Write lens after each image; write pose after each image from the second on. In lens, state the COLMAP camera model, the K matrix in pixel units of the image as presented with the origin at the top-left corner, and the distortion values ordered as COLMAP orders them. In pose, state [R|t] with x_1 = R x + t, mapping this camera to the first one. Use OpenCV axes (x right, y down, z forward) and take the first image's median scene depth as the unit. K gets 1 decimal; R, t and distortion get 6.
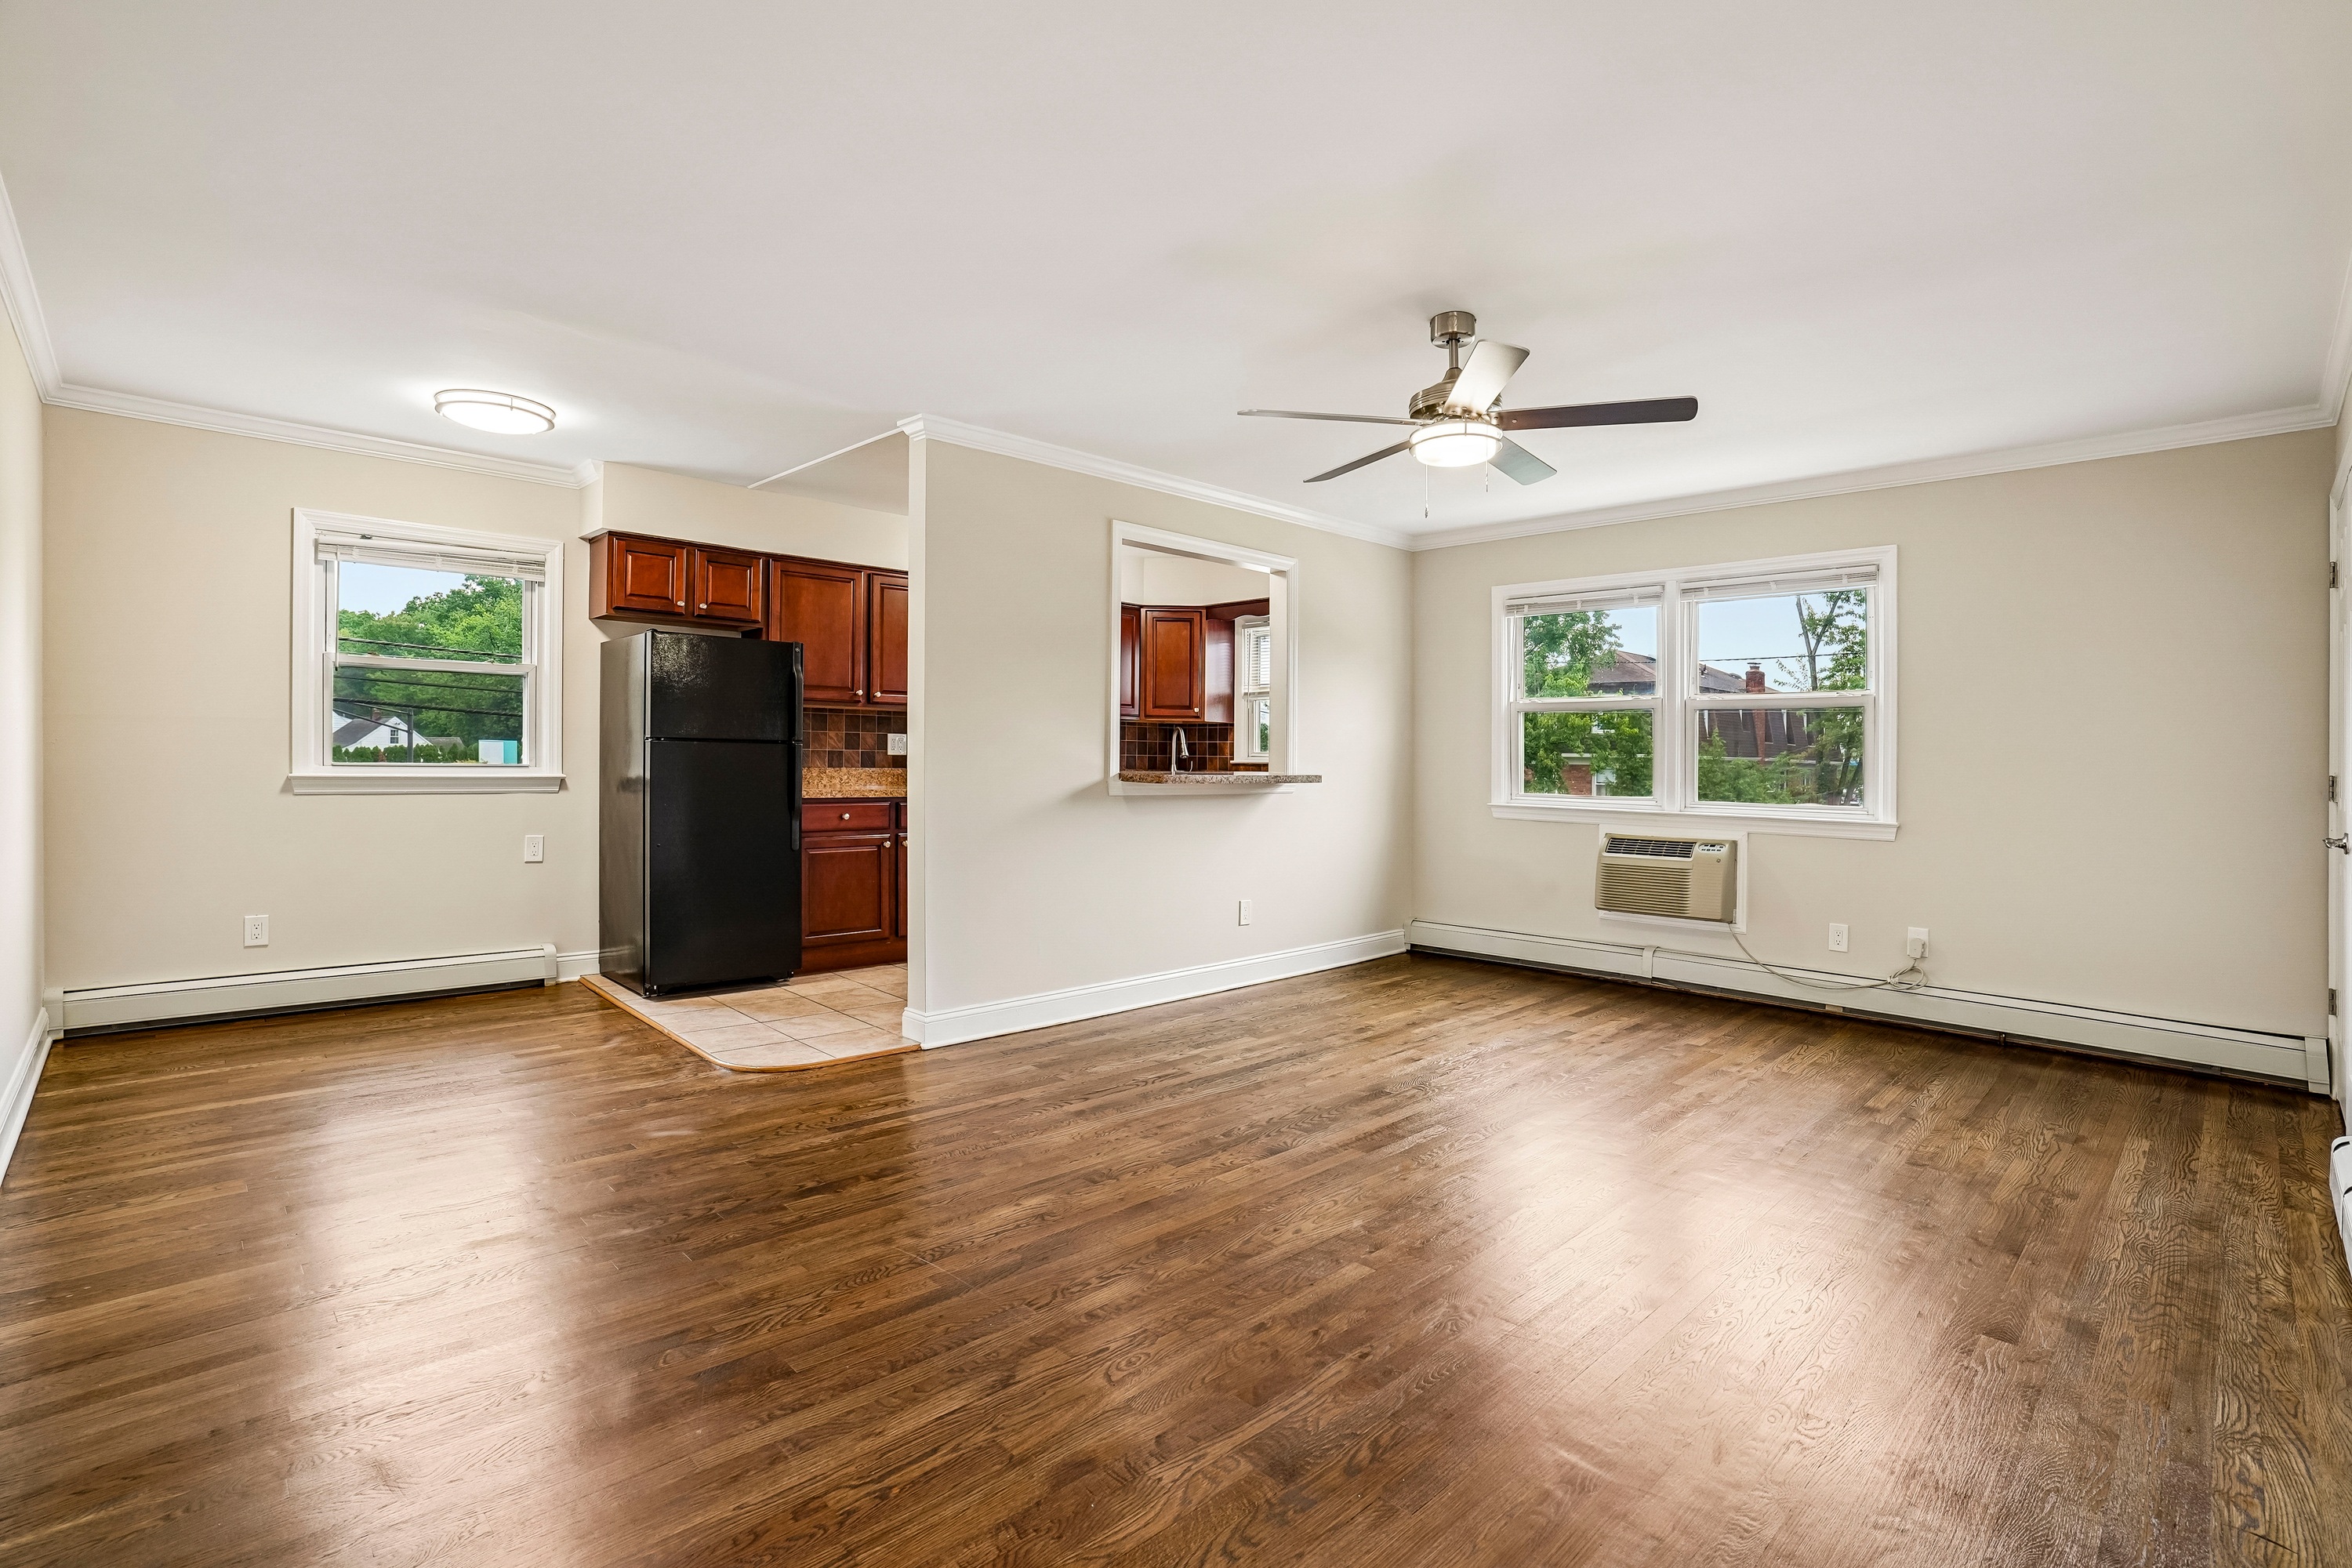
lens RADIAL K [[1087.6, 0, 1174.8], [0, 1087.6, 771.7], [0, 0, 1]] dist [-0.084204, 0.031472]
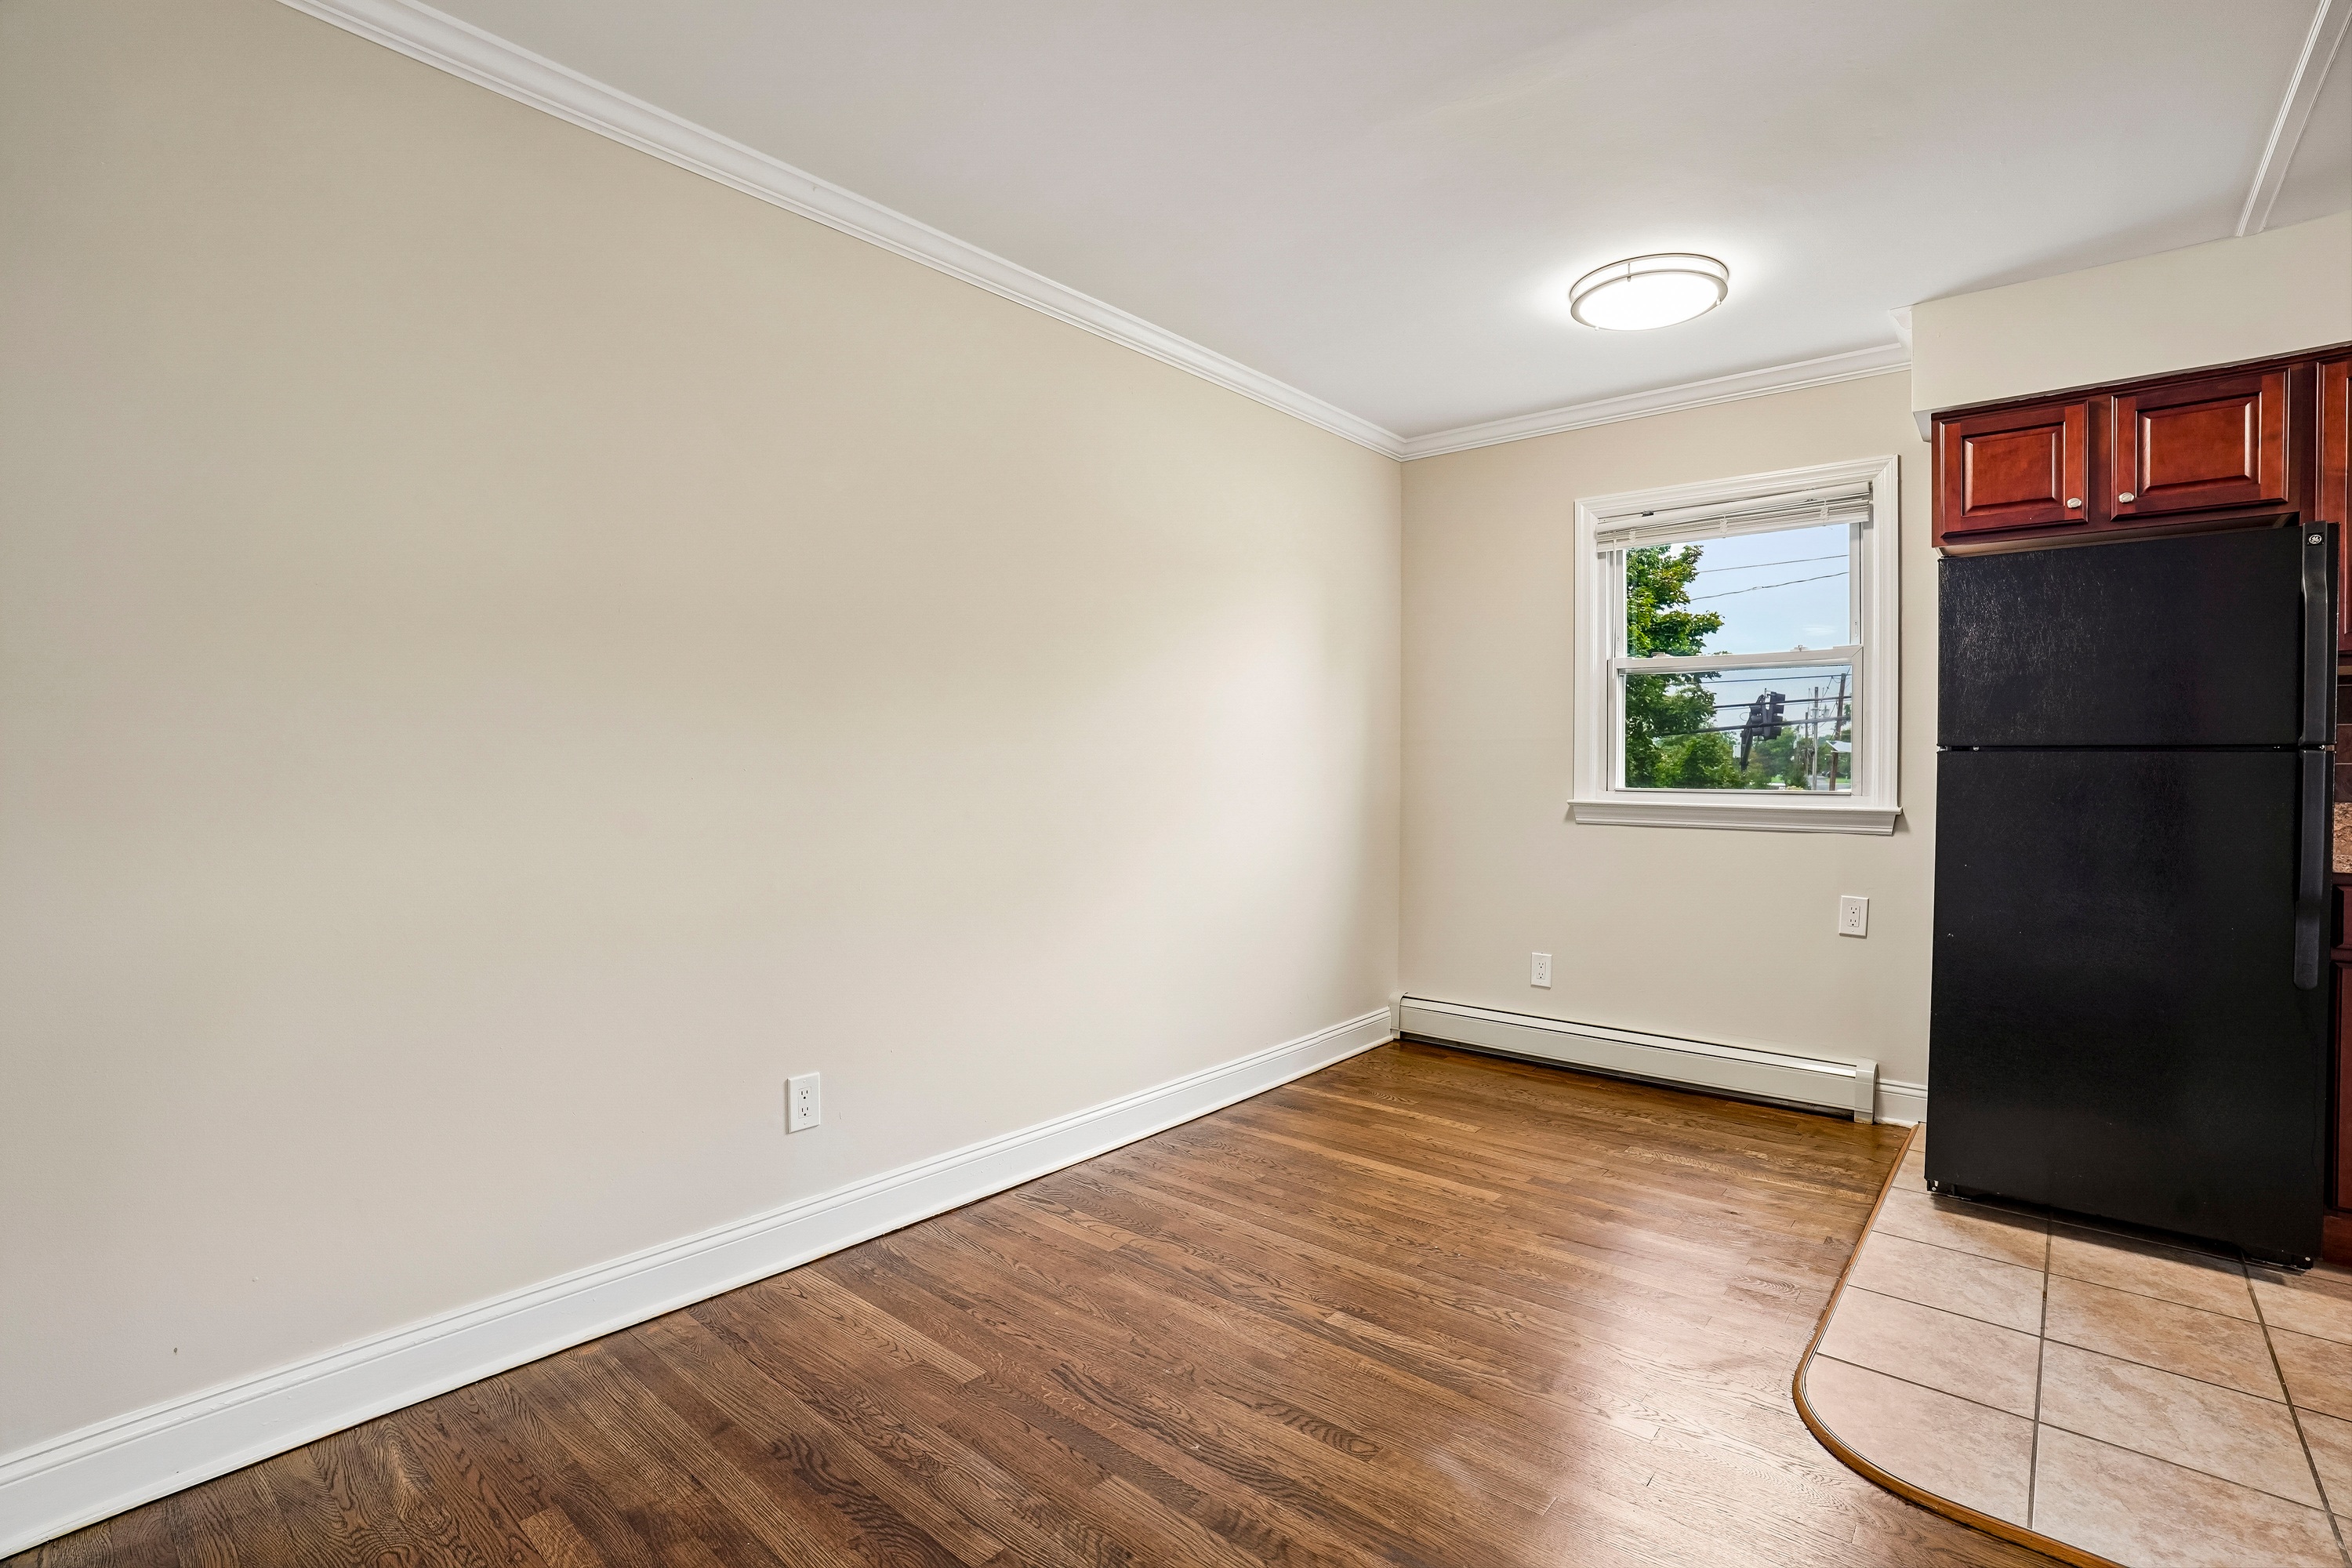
lens RADIAL K [[1087.6, 0, 1174.8], [0, 1087.6, 771.7], [0, 0, 1]] dist [-0.084204, 0.031472]
pose [[0.082438, -0.010159, -0.996544, 0.039239], [-0.013169, 0.999850, -0.011282, -0.007391], [0.996509, 0.014054, 0.082291, 0.607342]]
